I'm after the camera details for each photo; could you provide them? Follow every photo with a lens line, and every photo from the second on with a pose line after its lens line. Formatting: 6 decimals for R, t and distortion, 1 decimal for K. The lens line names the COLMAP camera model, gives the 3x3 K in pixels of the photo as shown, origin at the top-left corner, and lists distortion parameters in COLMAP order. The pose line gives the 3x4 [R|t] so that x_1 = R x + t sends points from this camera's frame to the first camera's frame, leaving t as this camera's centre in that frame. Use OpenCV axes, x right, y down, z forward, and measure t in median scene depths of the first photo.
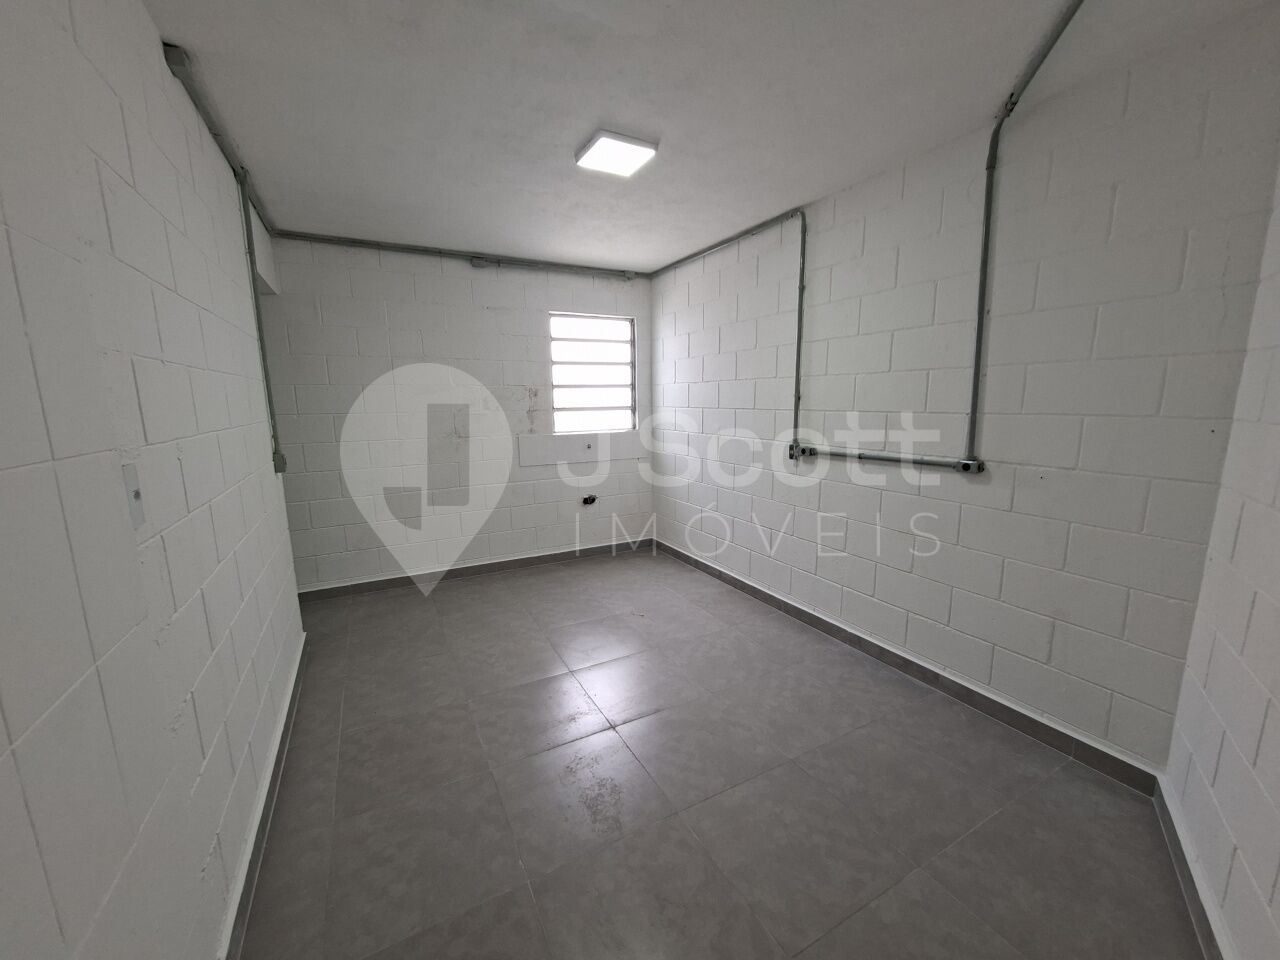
lens RADIAL K [[502.4, 0, 639.8], [0, 502.4, 482.3], [0, 0, 1]] dist [-0.005983, 0.003222]
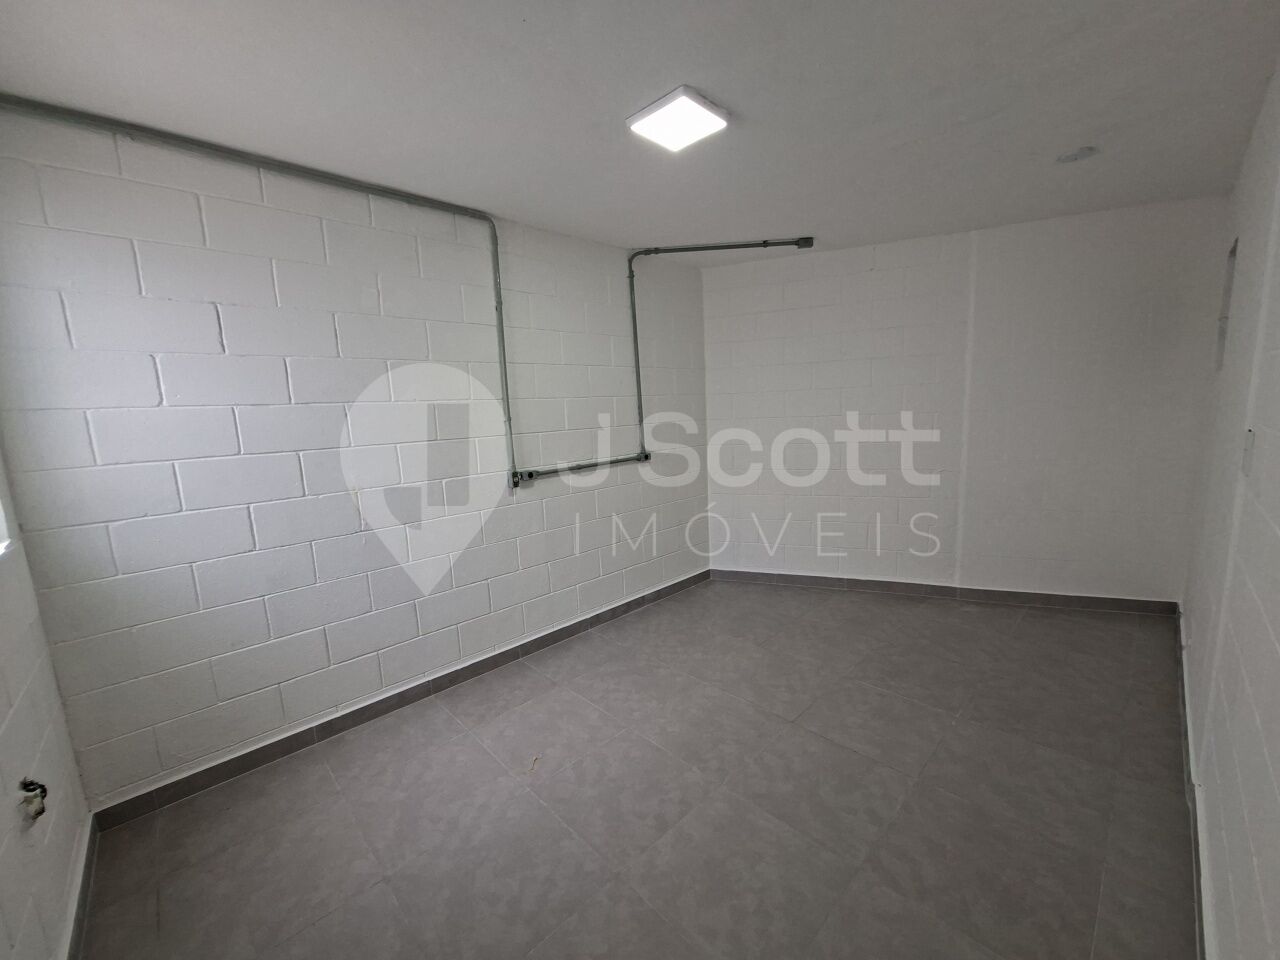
lens RADIAL K [[502.4, 0, 640.6], [0, 502.4, 482.6], [0, 0, 1]] dist [-0.005983, 0.003222]
pose [[-0.268540, -0.116168, 0.956238, -0.697821], [0.204068, 0.963309, 0.174335, -0.184243], [-0.941404, 0.241954, -0.234981, 1.090823]]
